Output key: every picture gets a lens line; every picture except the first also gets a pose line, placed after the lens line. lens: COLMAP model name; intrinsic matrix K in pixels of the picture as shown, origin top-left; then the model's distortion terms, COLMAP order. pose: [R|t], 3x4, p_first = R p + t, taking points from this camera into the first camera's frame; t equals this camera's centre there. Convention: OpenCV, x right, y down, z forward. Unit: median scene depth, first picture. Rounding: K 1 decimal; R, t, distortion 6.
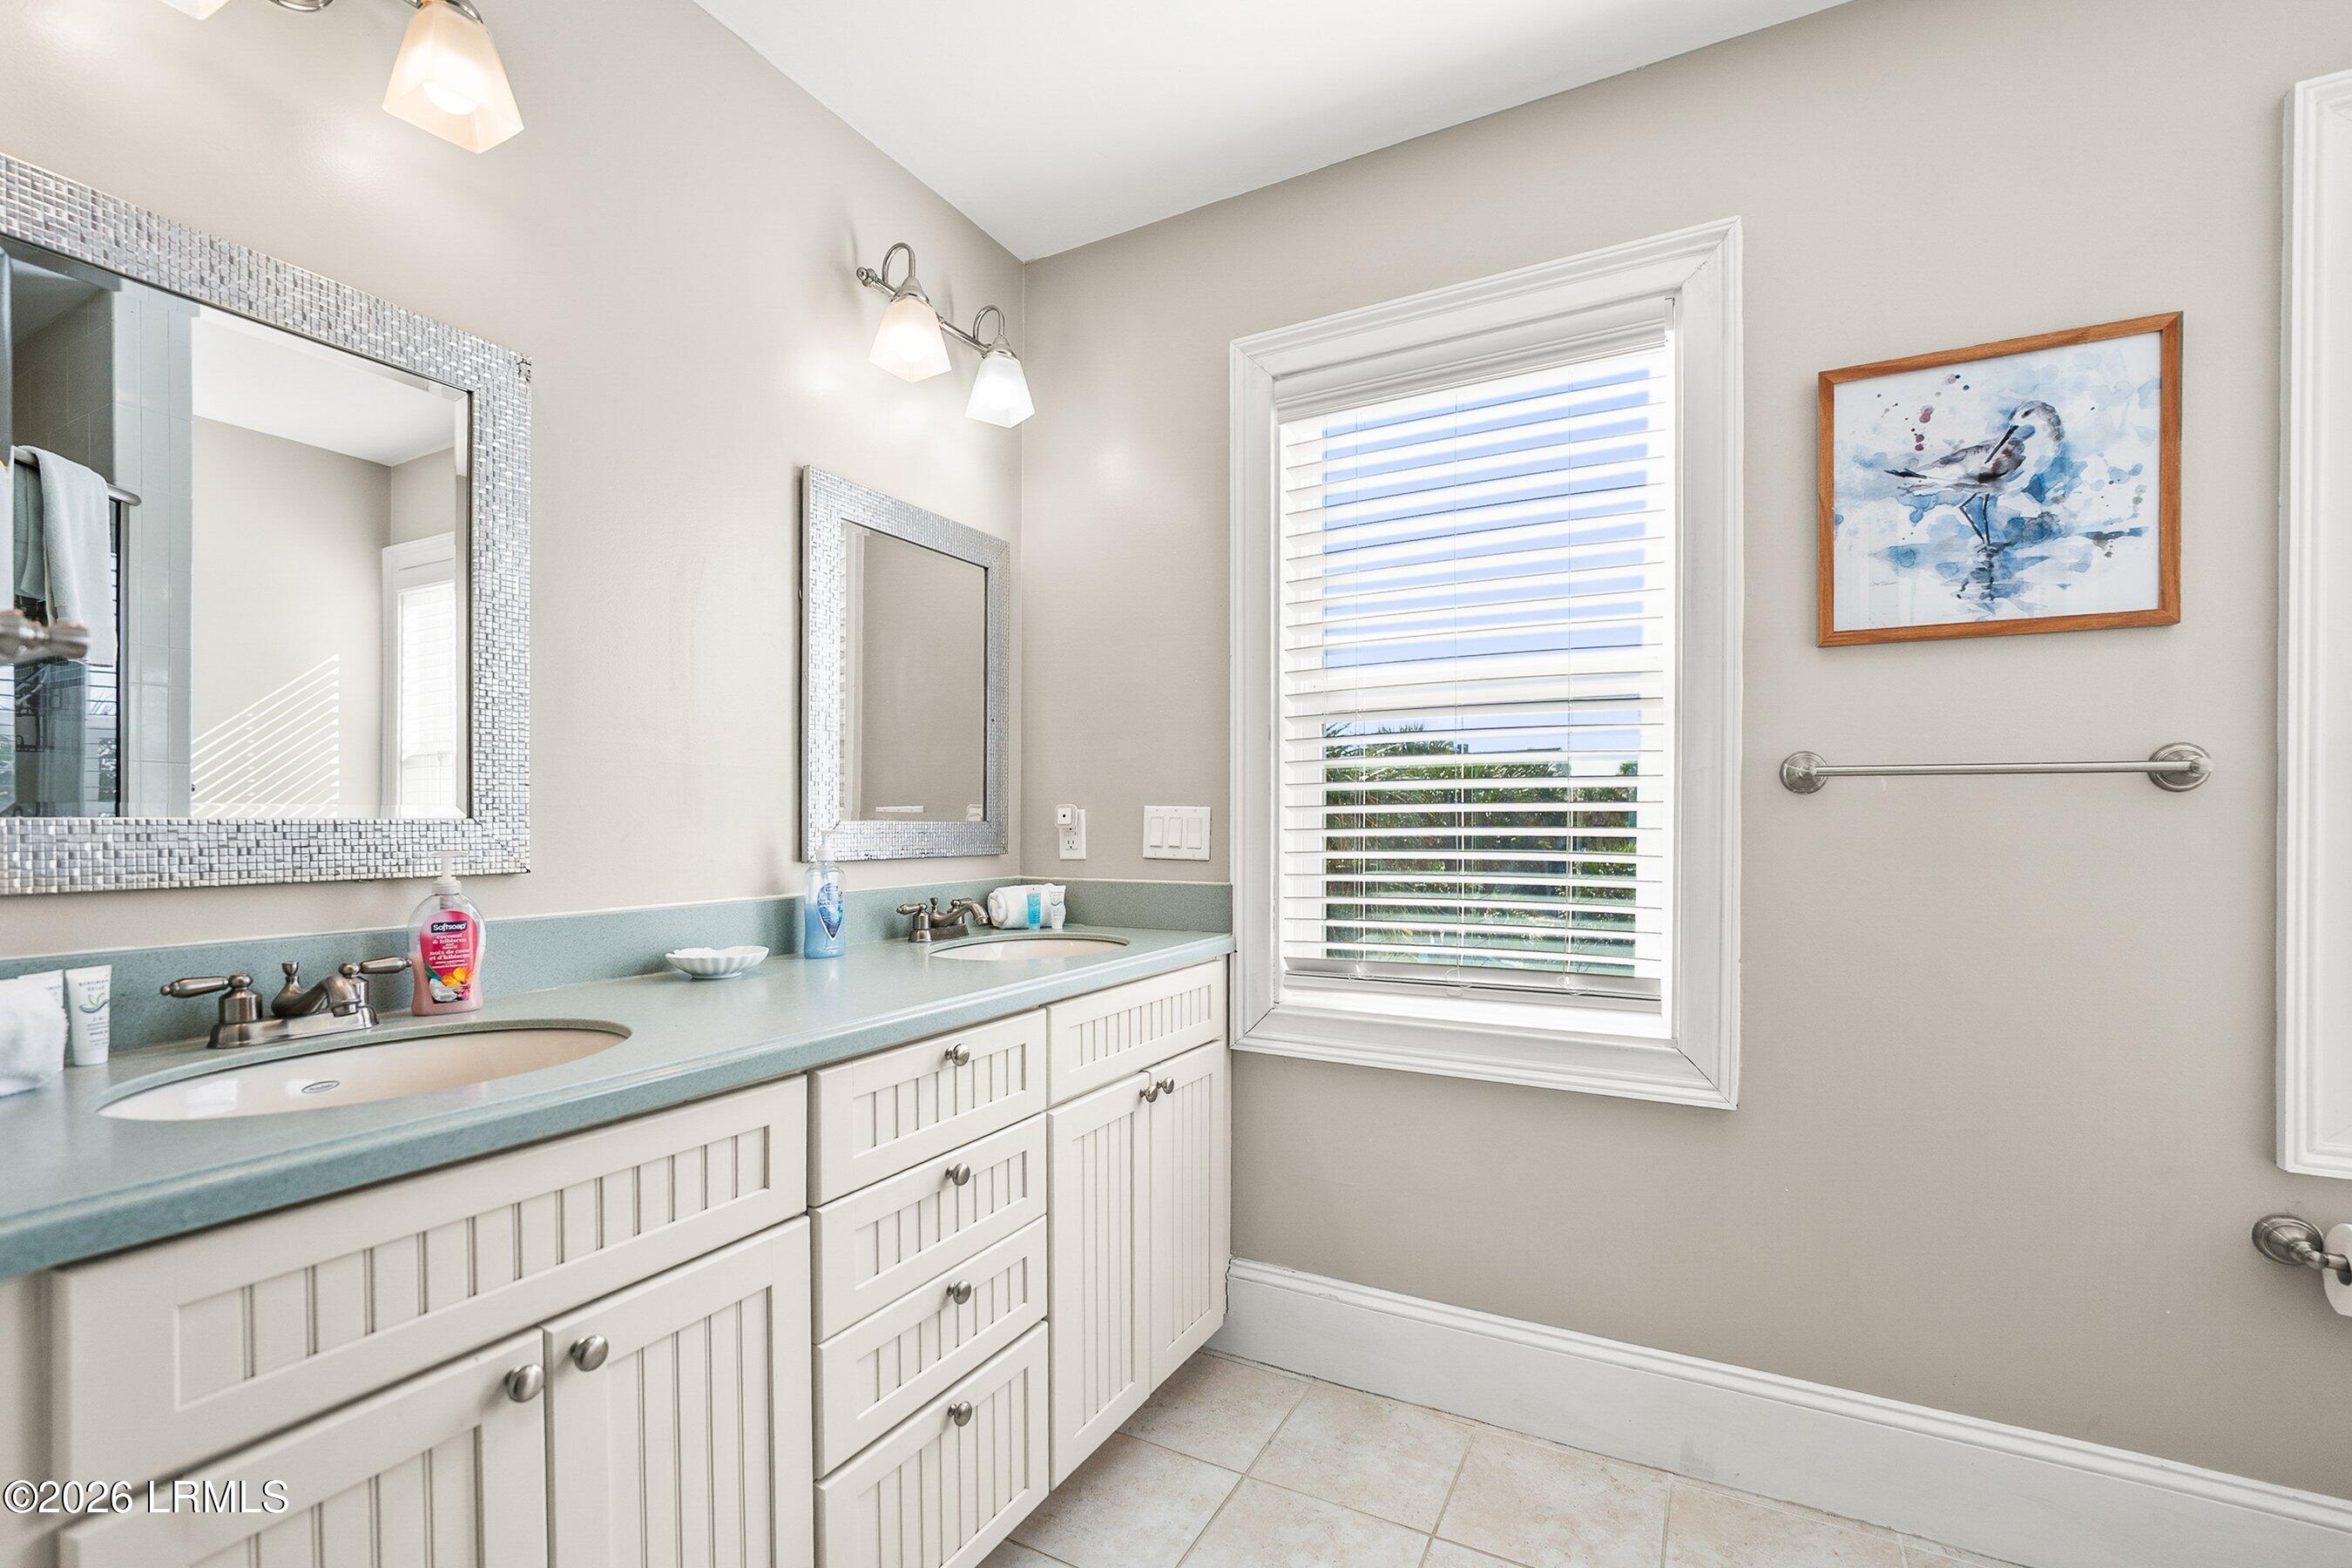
lens RADIAL K [[1012.3, 0, 1177.5], [0, 1012.3, 836.7], [0, 0, 1]] dist [-0.000936, 0.000080]
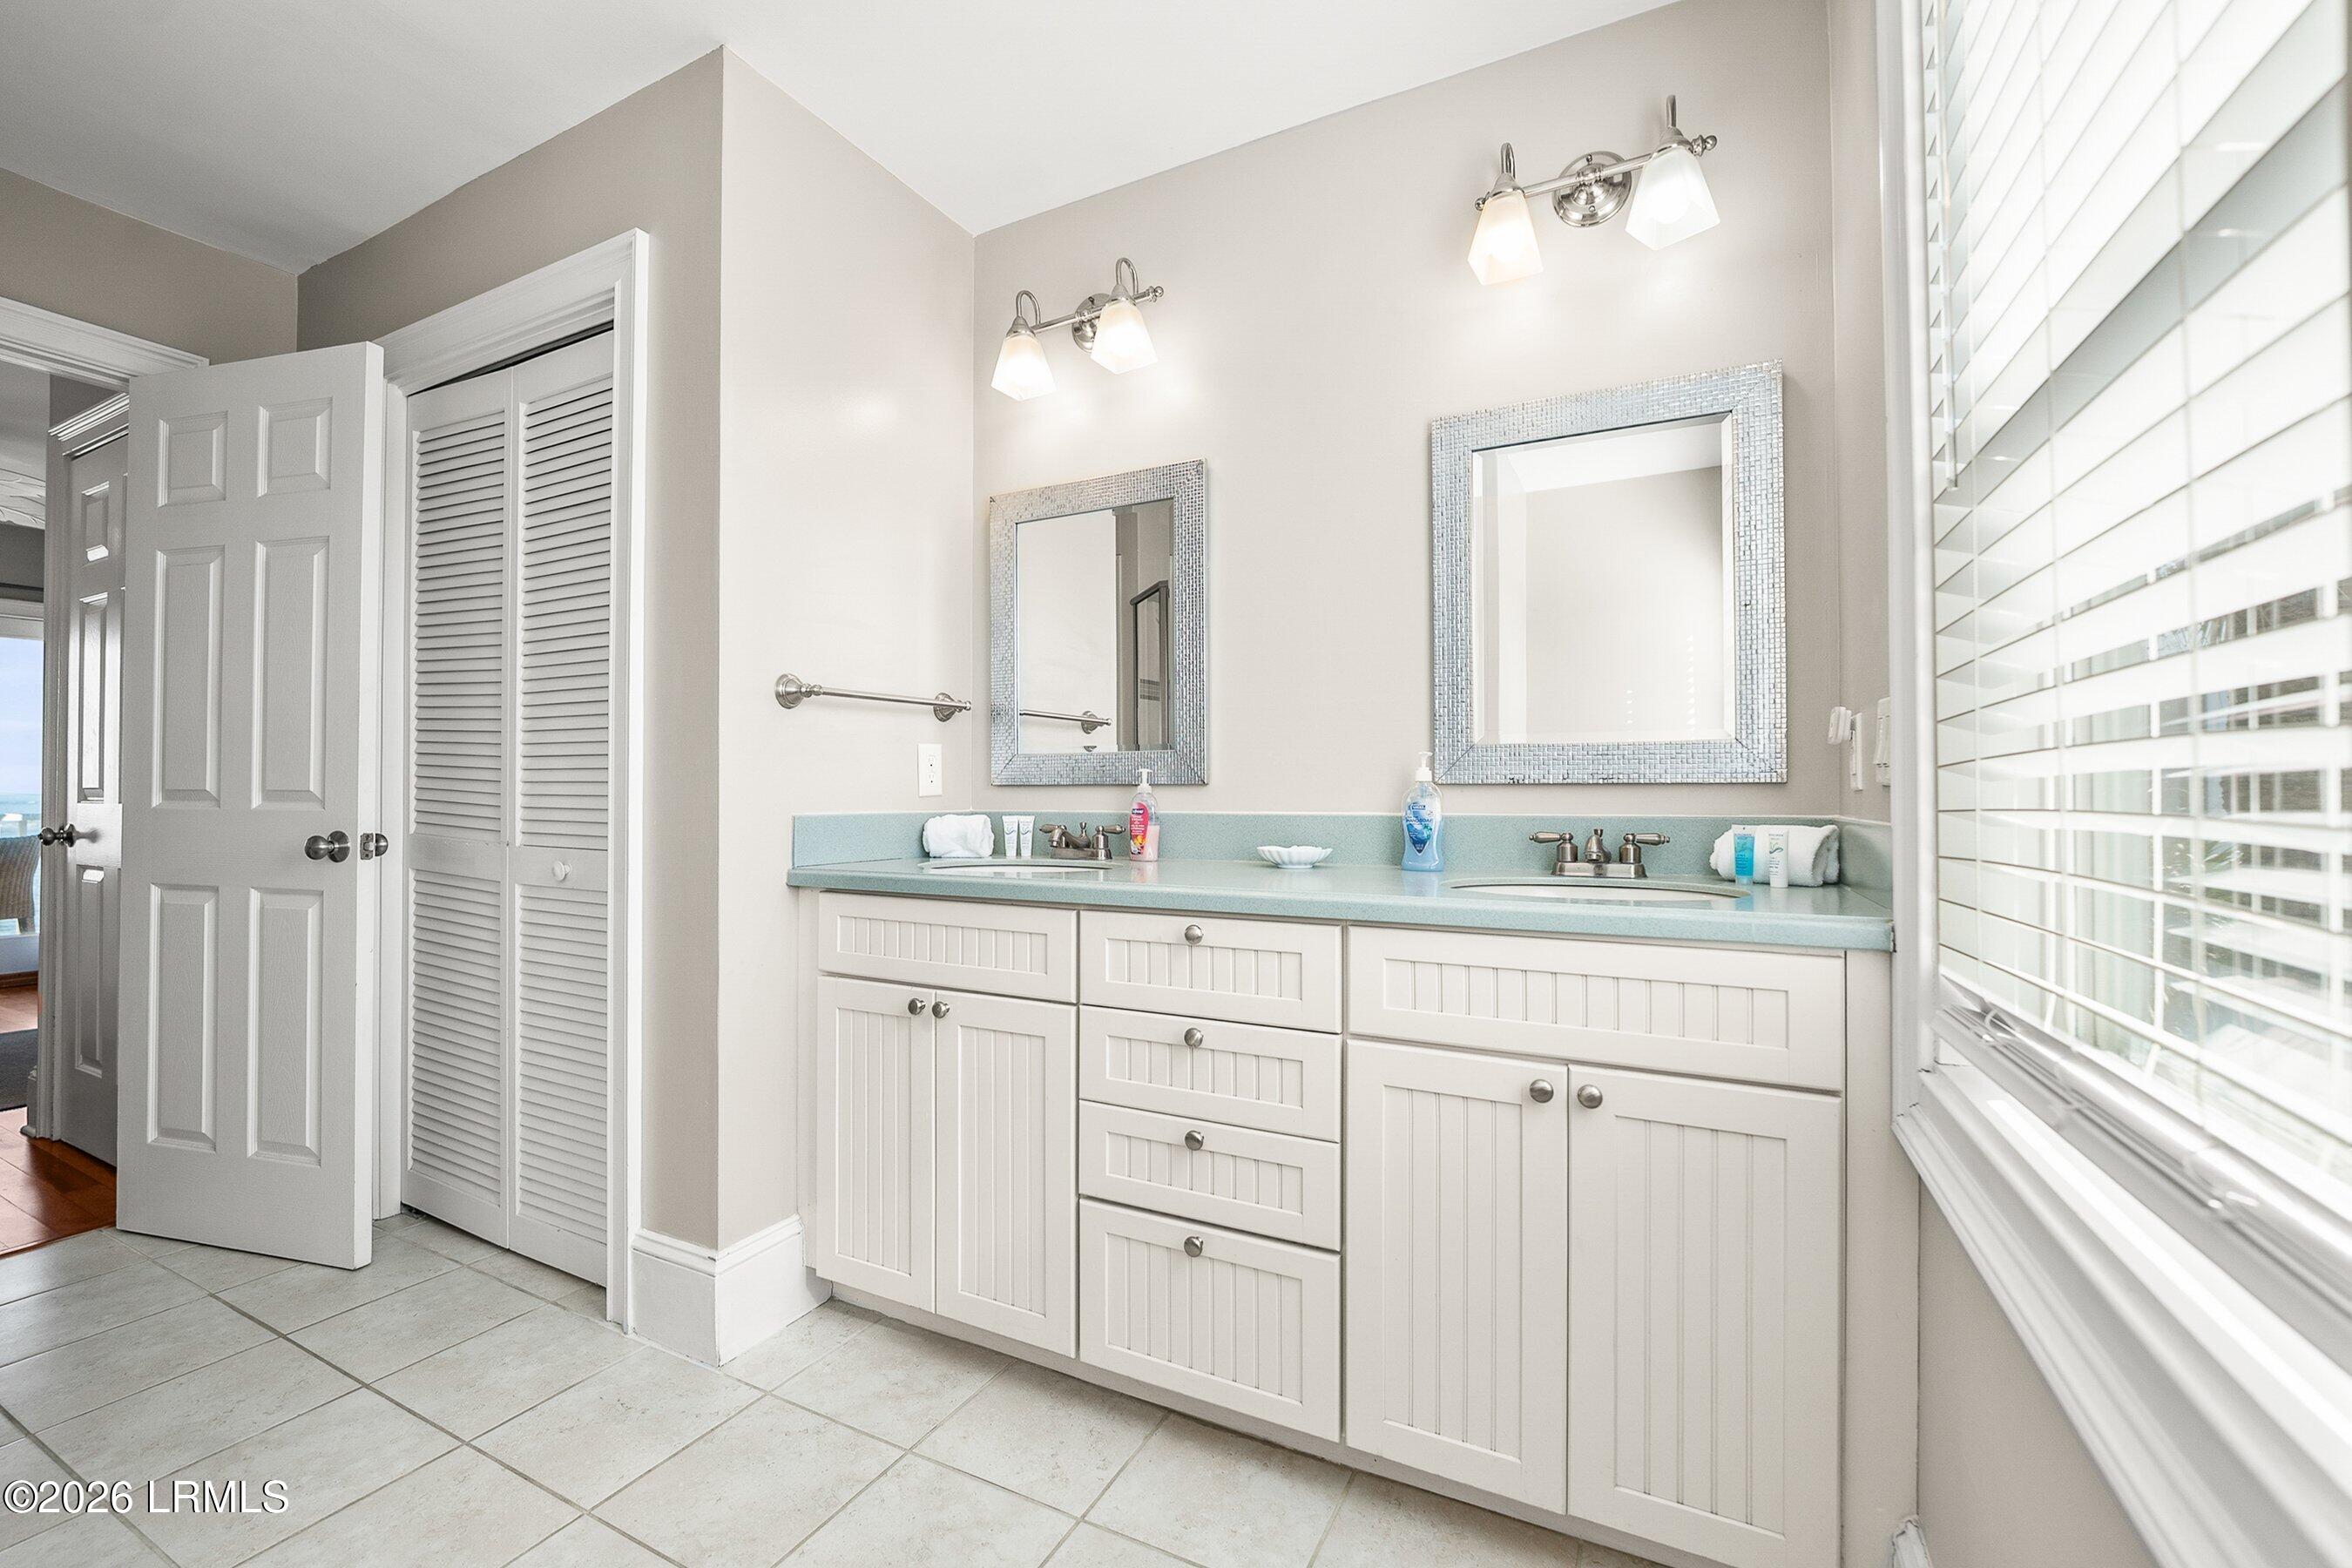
lens RADIAL K [[990.4, 0, 1167.8], [0, 990.4, 812.6], [0, 0, 1]] dist [-0.002531, -0.000261]
pose [[0.004813, 0.022807, -0.999728, 0.793815], [-0.010708, 0.999684, 0.022755, 0.040570], [0.999931, 0.010596, 0.005056, 0.827975]]
